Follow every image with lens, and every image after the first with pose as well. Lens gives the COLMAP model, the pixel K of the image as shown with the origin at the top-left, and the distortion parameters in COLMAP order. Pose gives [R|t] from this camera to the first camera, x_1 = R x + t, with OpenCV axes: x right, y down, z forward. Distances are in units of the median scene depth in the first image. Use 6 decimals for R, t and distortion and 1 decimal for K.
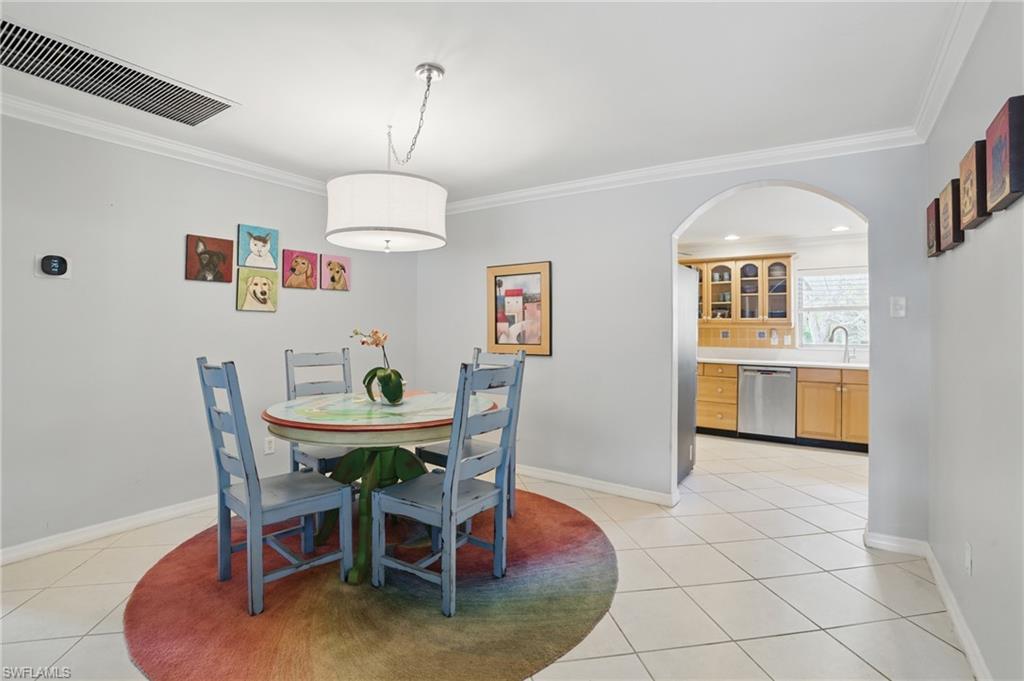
lens RADIAL K [[479.6, 0, 536.2], [0, 479.6, 320.3], [0, 0, 1]] dist [-0.047104, 0.011217]
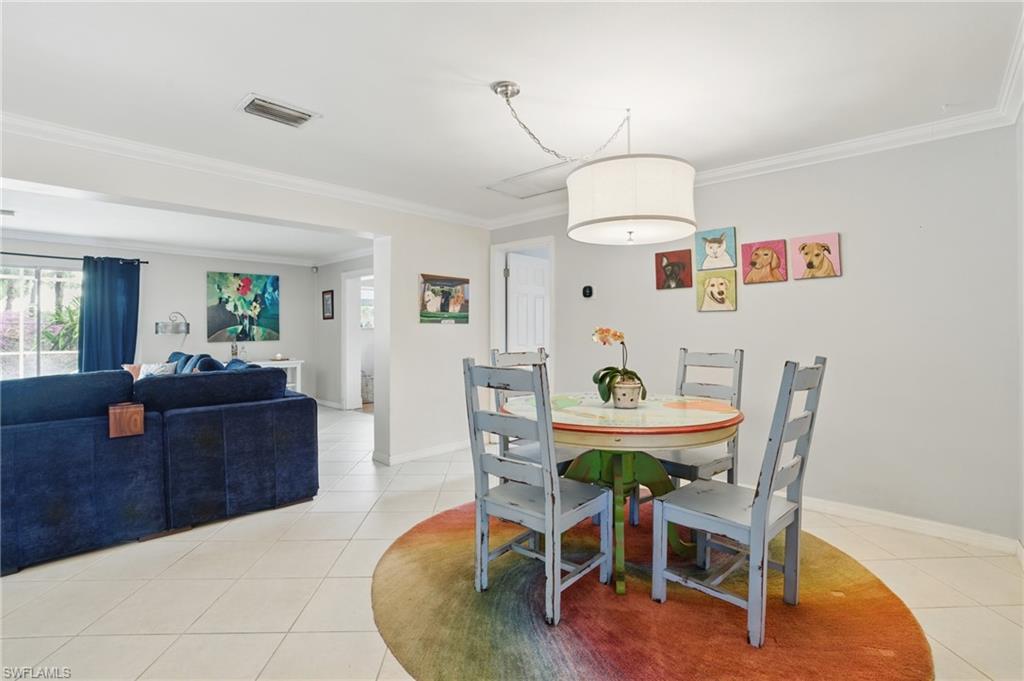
lens RADIAL K [[479.6, 0, 506.7], [0, 479.6, 332.1], [0, 0, 1]] dist [-0.047104, 0.011217]
pose [[-0.178701, -0.001835, -0.983902, 0.507198], [0.021212, 0.999759, -0.005717, 0.022307], [0.983675, -0.021892, -0.178619, 0.728363]]
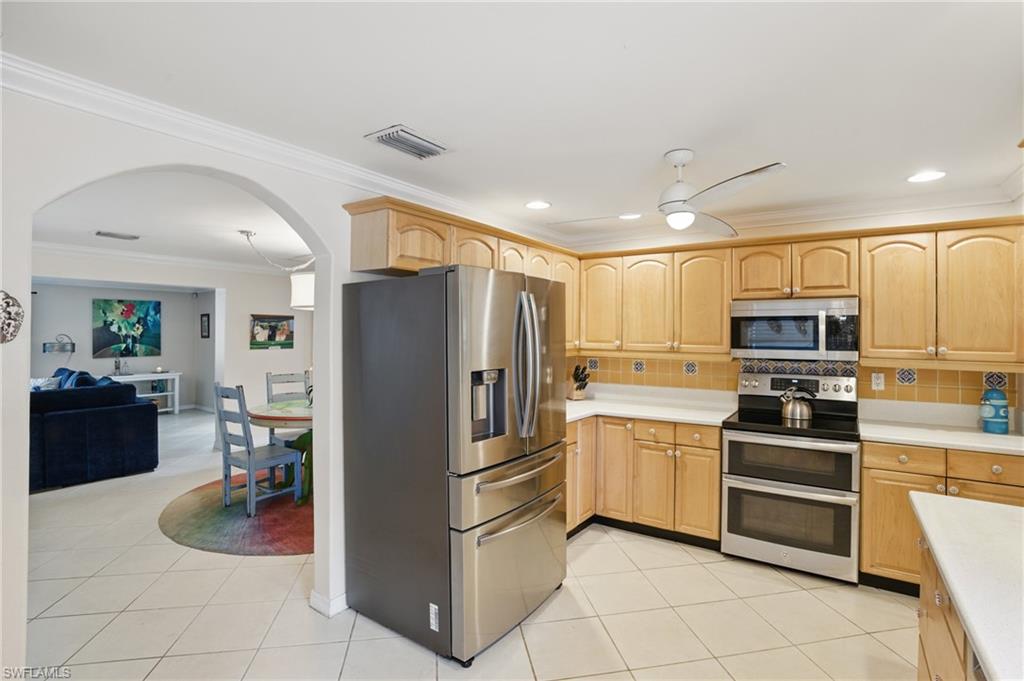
lens RADIAL K [[479.6, 0, 512.1], [0, 479.6, 331.9], [0, 0, 1]] dist [-0.047104, 0.011217]
pose [[-0.039360, -0.010408, -0.999171, 1.046345], [0.016736, 0.999799, -0.011073, -0.046637], [0.999085, -0.017158, -0.039178, 1.351527]]
